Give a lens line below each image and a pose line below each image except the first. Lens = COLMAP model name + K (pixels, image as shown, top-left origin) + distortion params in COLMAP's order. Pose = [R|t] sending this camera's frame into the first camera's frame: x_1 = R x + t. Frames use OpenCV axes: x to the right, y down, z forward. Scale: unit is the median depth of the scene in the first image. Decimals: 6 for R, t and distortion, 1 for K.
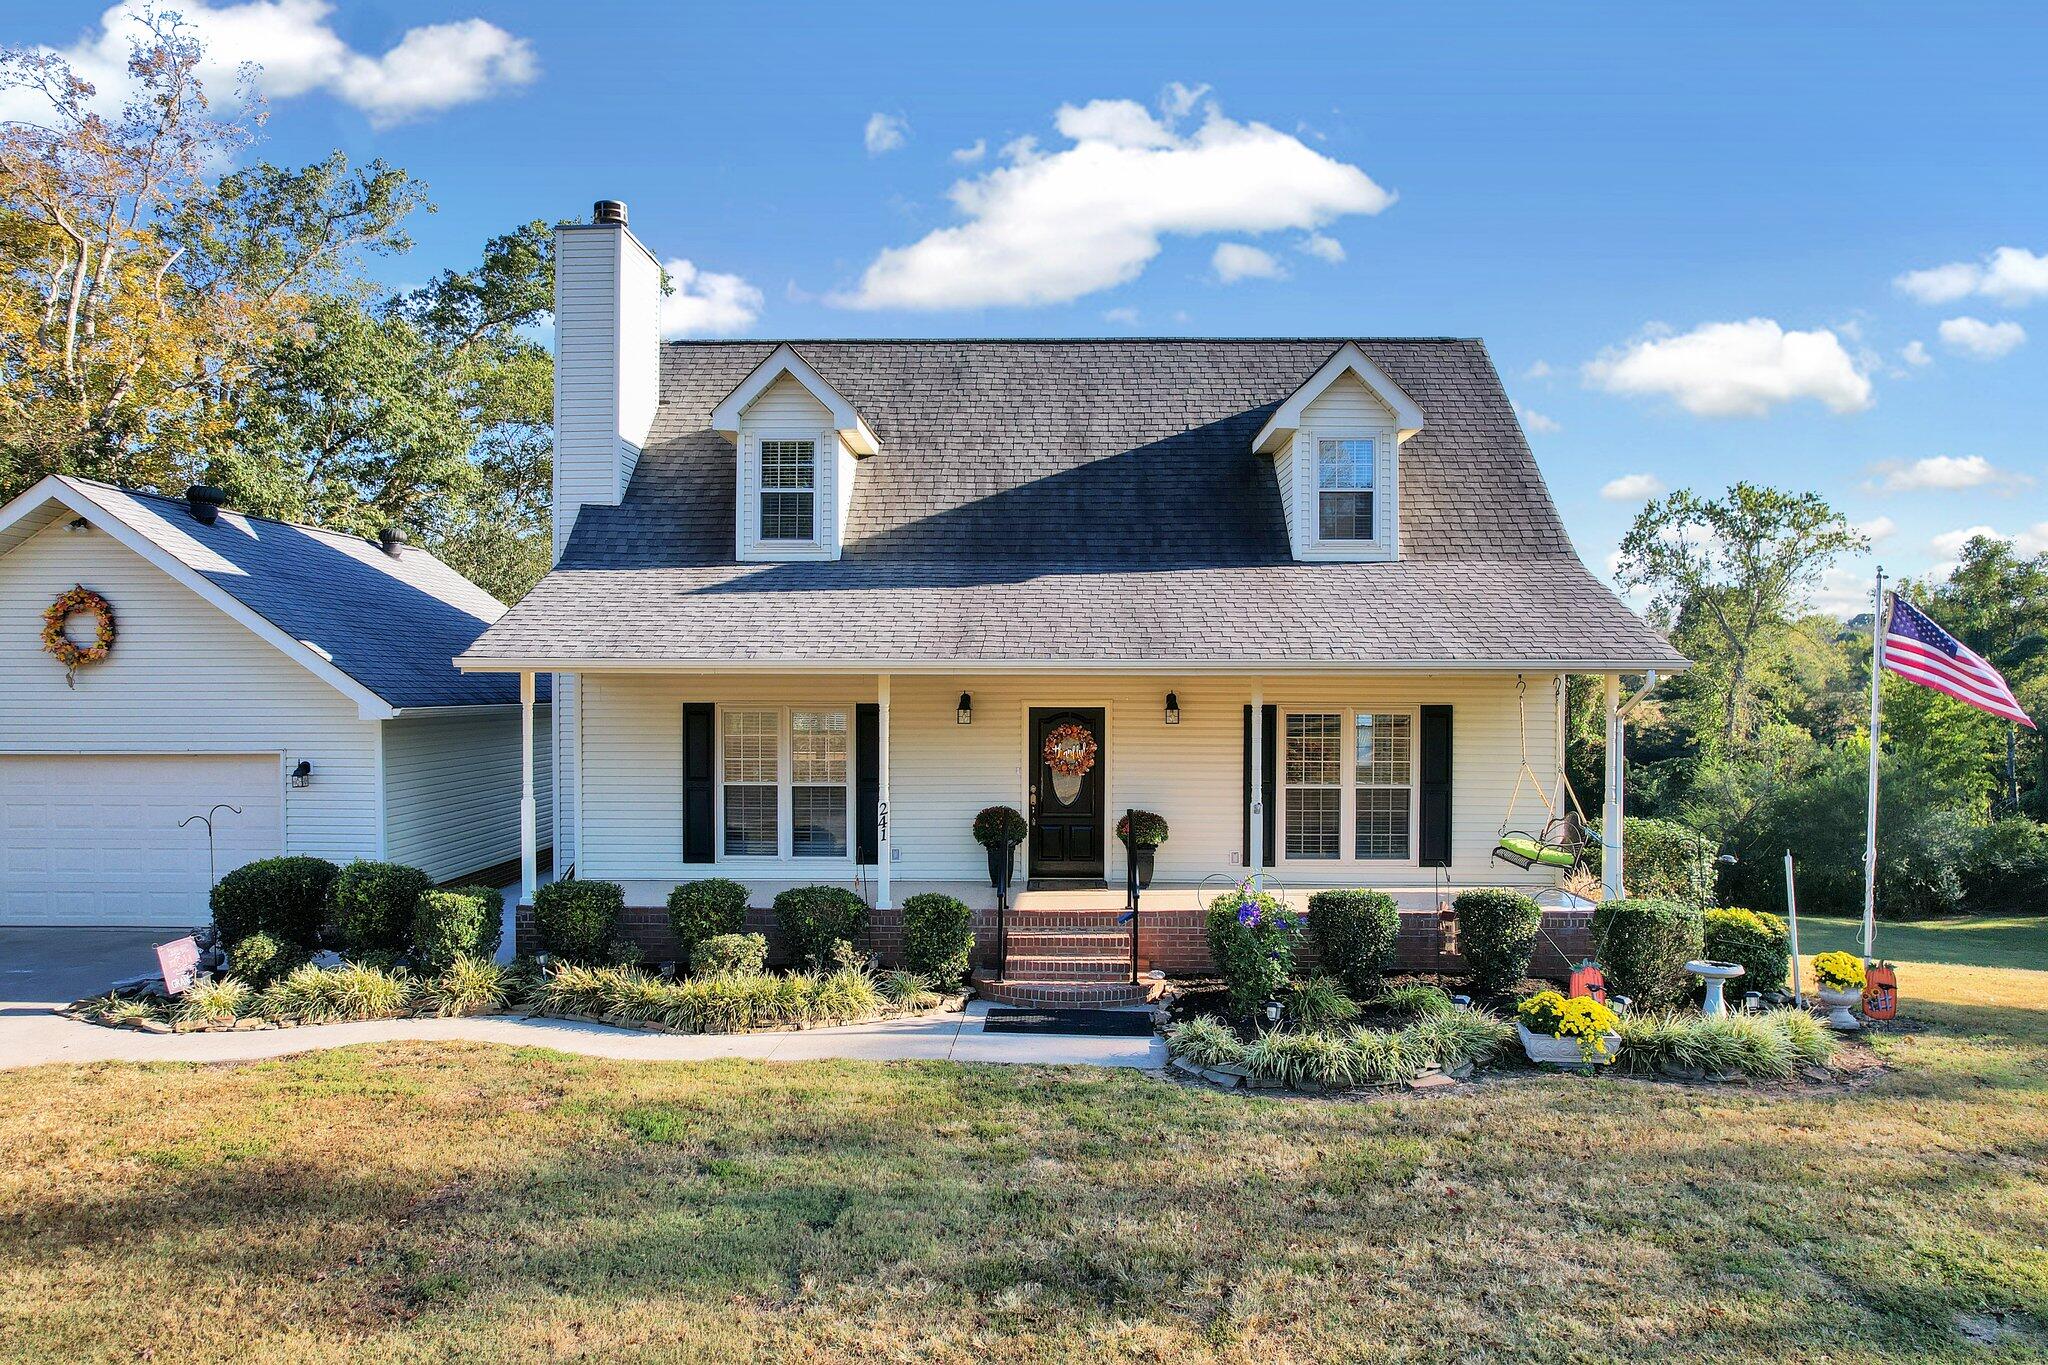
lens RADIAL K [[1303.1, 0, 1029.3], [0, 1303.1, 700.6], [0, 0, 1]] dist [-0.066982, 0.052476]
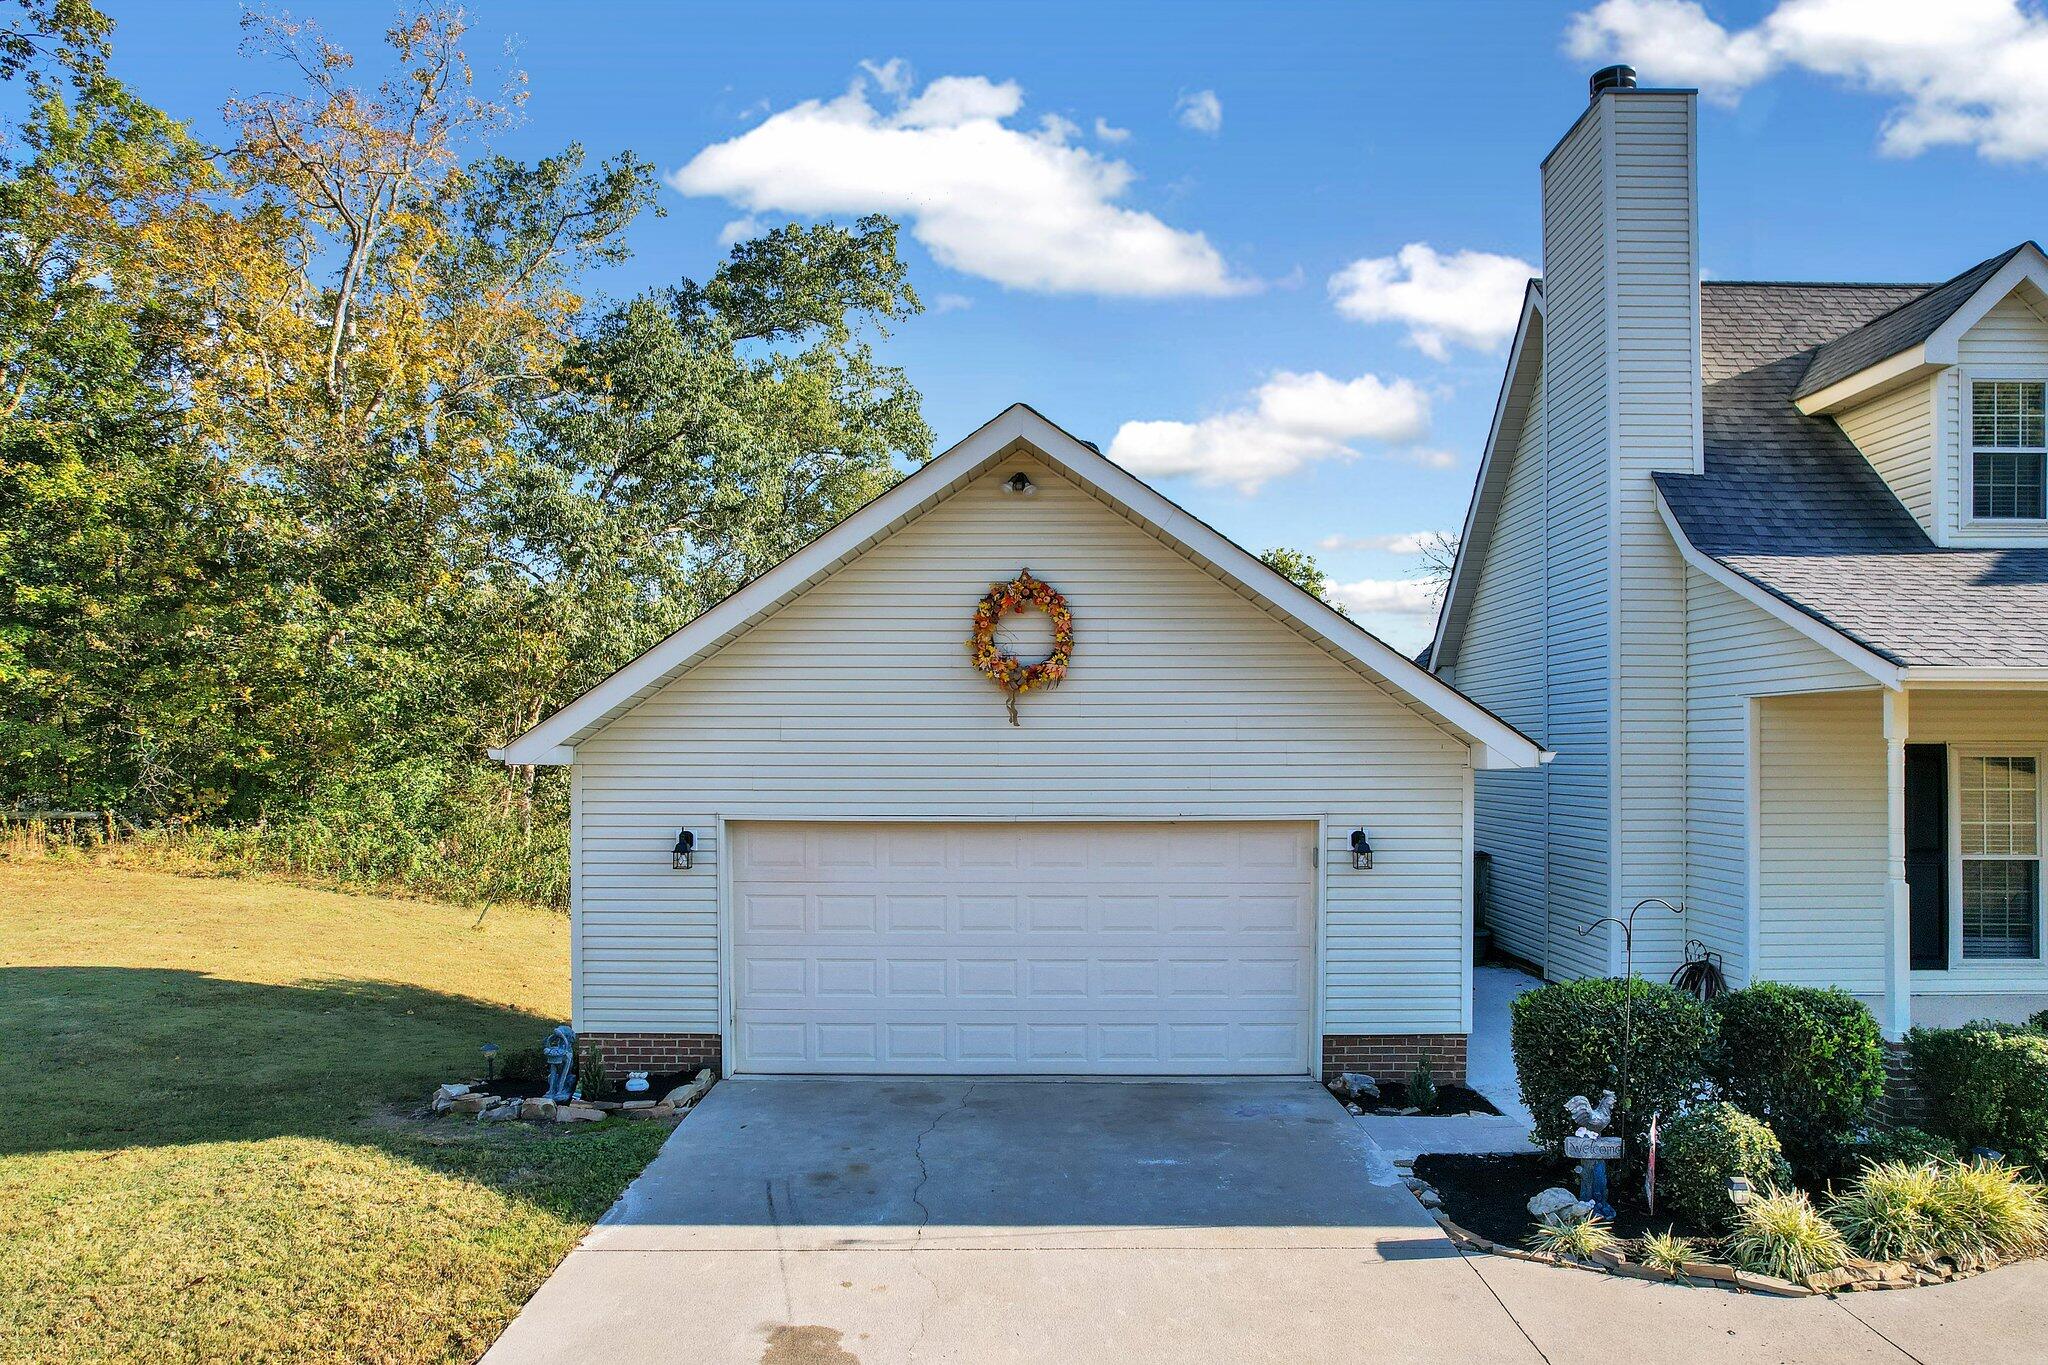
lens RADIAL K [[1303.1, 0, 1037.2], [0, 1303.1, 741.3], [0, 0, 1]] dist [-0.066982, 0.052476]
pose [[0.999616, -0.001416, 0.027683, -0.763475], [0.001864, 0.999867, -0.016184, 0.010748], [-0.027656, 0.016230, 0.999486, 0.315746]]
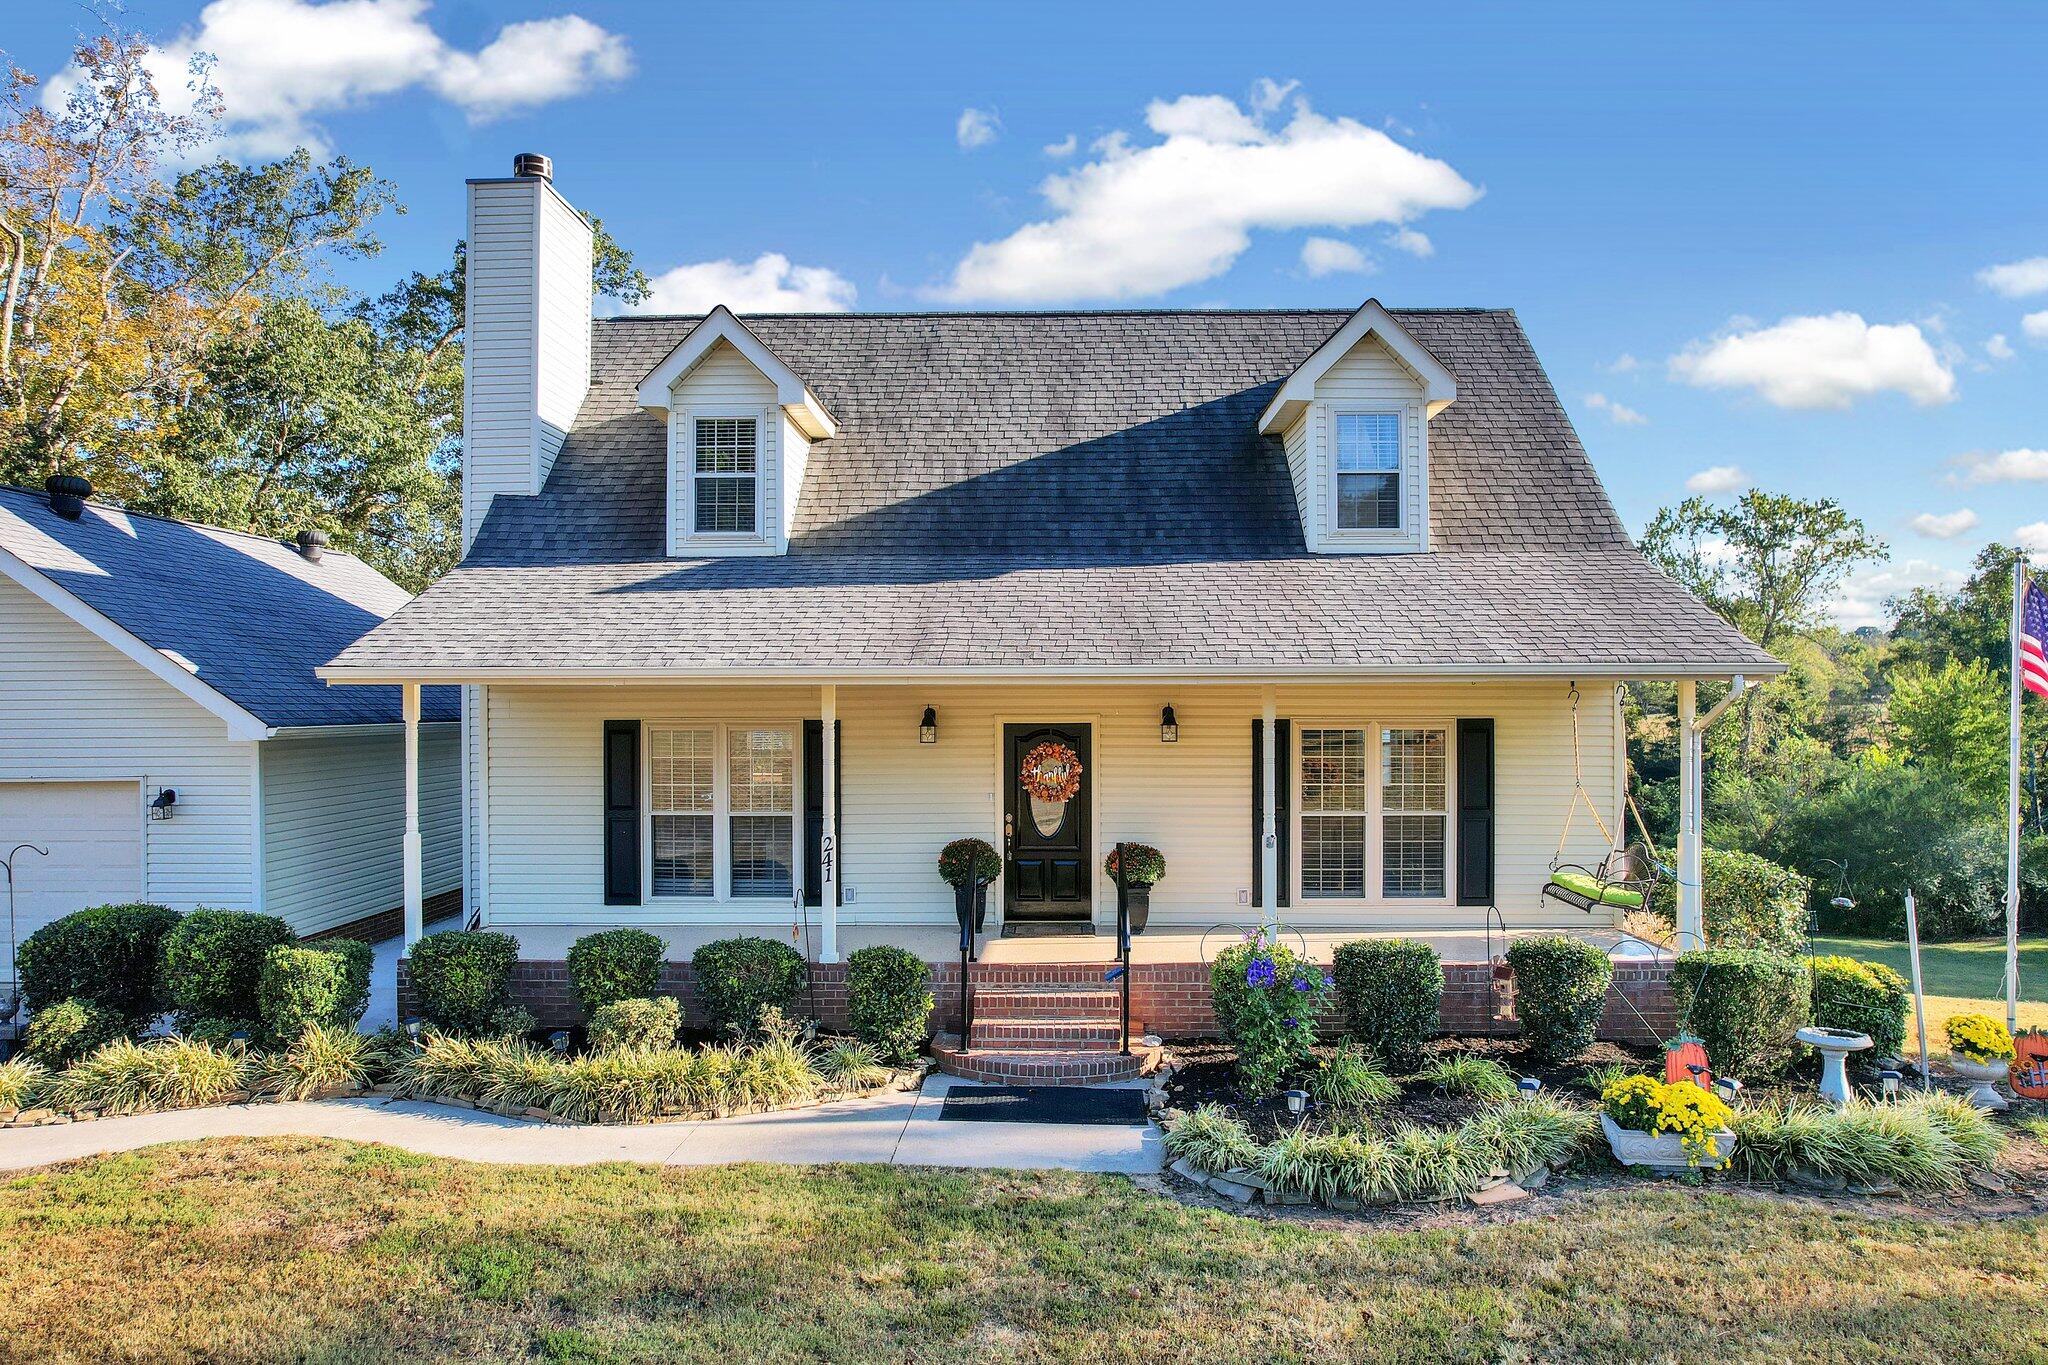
lens RADIAL K [[1303.1, 0, 1032.2], [0, 1303.1, 700.6], [0, 0, 1]] dist [-0.066982, 0.052476]
pose [[0.999986, -0.004902, 0.001896, 0.017271], [0.004927, 0.999898, -0.013374, 0.001704], [-0.001830, 0.013383, 0.999909, 0.136383]]
